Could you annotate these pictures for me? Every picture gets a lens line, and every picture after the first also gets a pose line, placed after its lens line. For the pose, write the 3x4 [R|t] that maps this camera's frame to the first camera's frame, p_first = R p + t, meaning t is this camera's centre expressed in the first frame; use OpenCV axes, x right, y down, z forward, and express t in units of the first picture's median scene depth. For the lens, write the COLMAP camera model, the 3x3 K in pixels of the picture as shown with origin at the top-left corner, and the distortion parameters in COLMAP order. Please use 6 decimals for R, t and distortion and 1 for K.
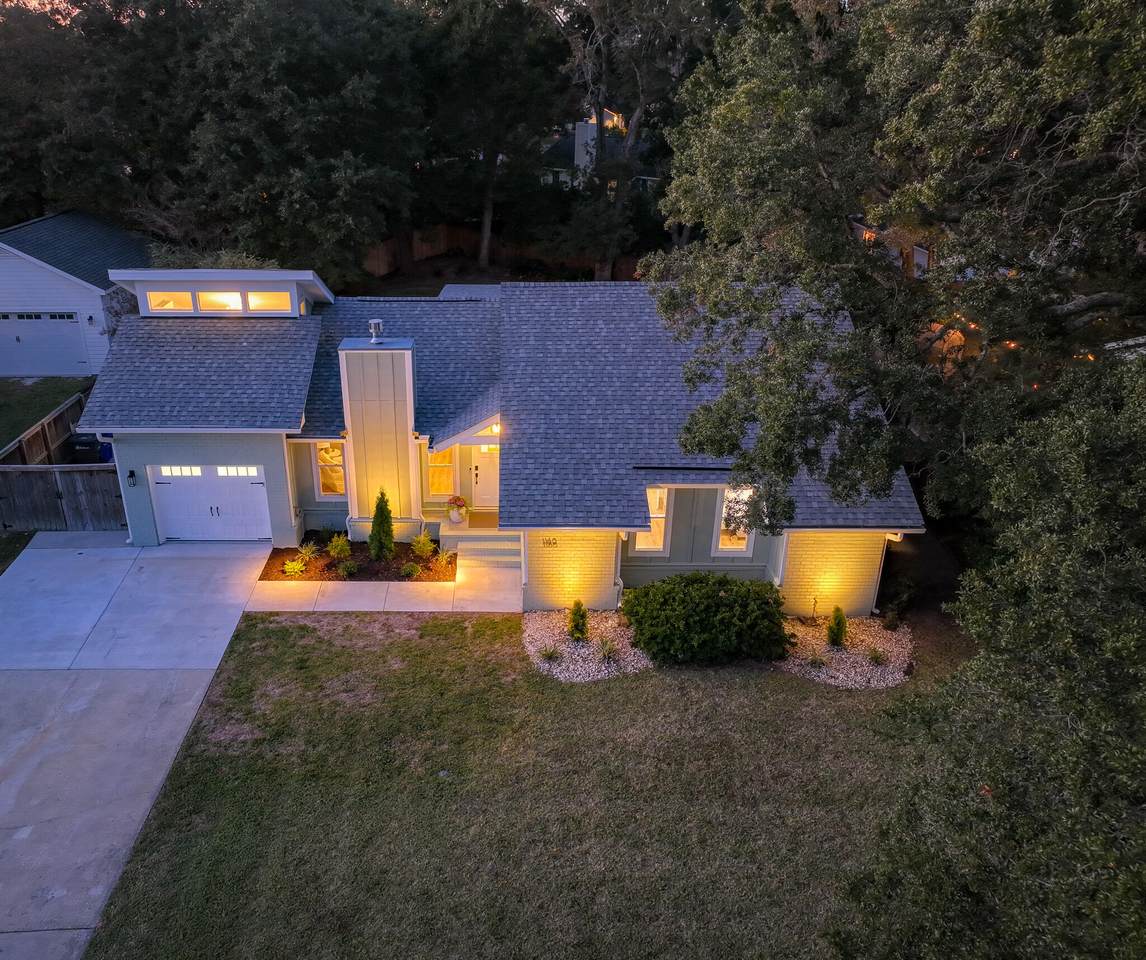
lens RADIAL K [[902.0, 0, 503.1], [0, 902.0, 478.7], [0, 0, 1]] dist [0.005554, 0.000479]
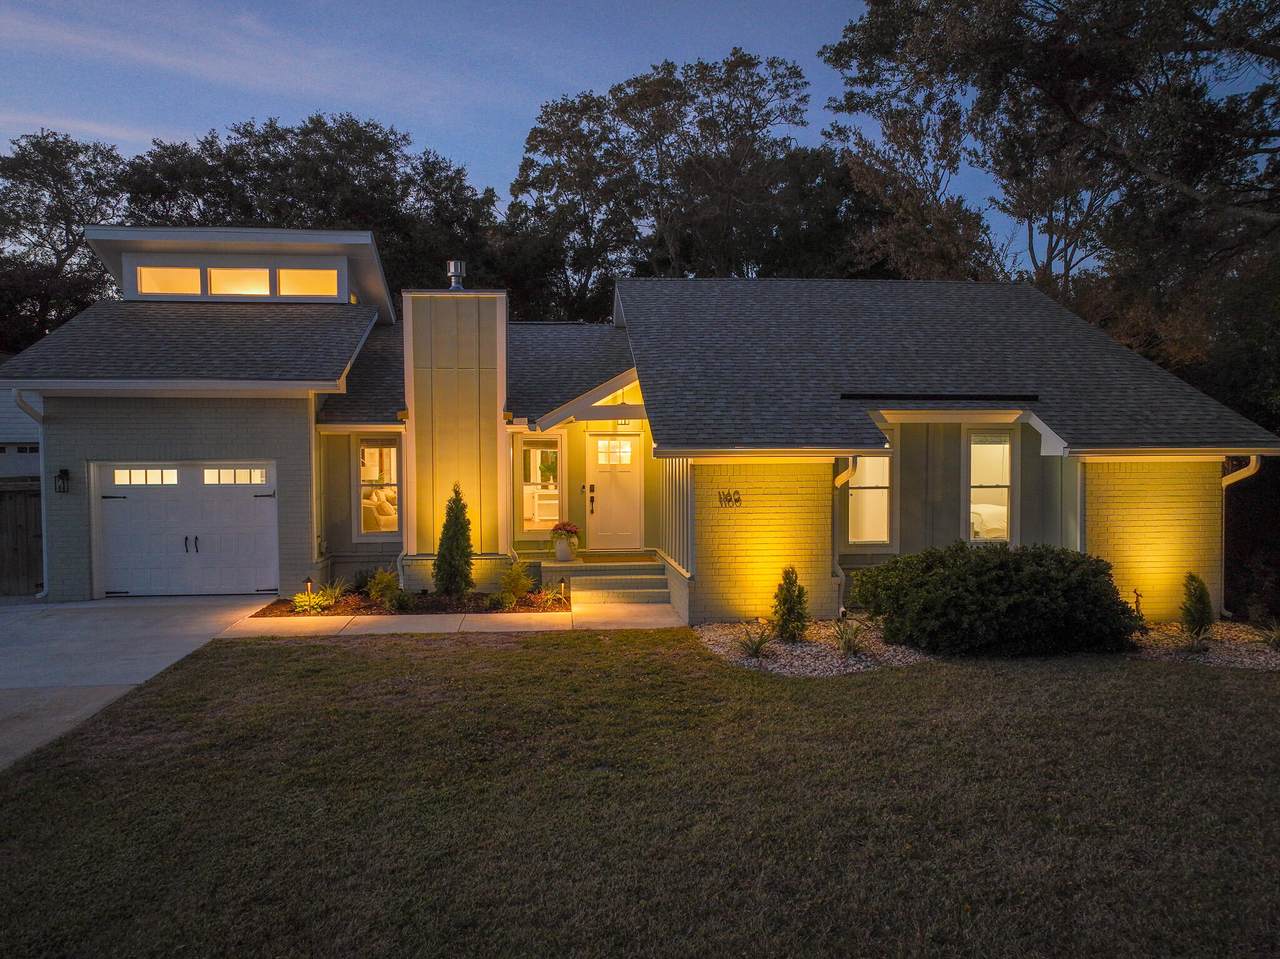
lens RADIAL K [[902.5, 0, 640.0], [0, 902.5, 479.5], [0, 0, 1]] dist [0.003048, 0.008750]
pose [[0.994922, -0.008512, 0.100287, -0.066260], [0.045945, 0.924953, -0.377295, 0.261907], [-0.089549, 0.379987, 0.920647, 0.369236]]
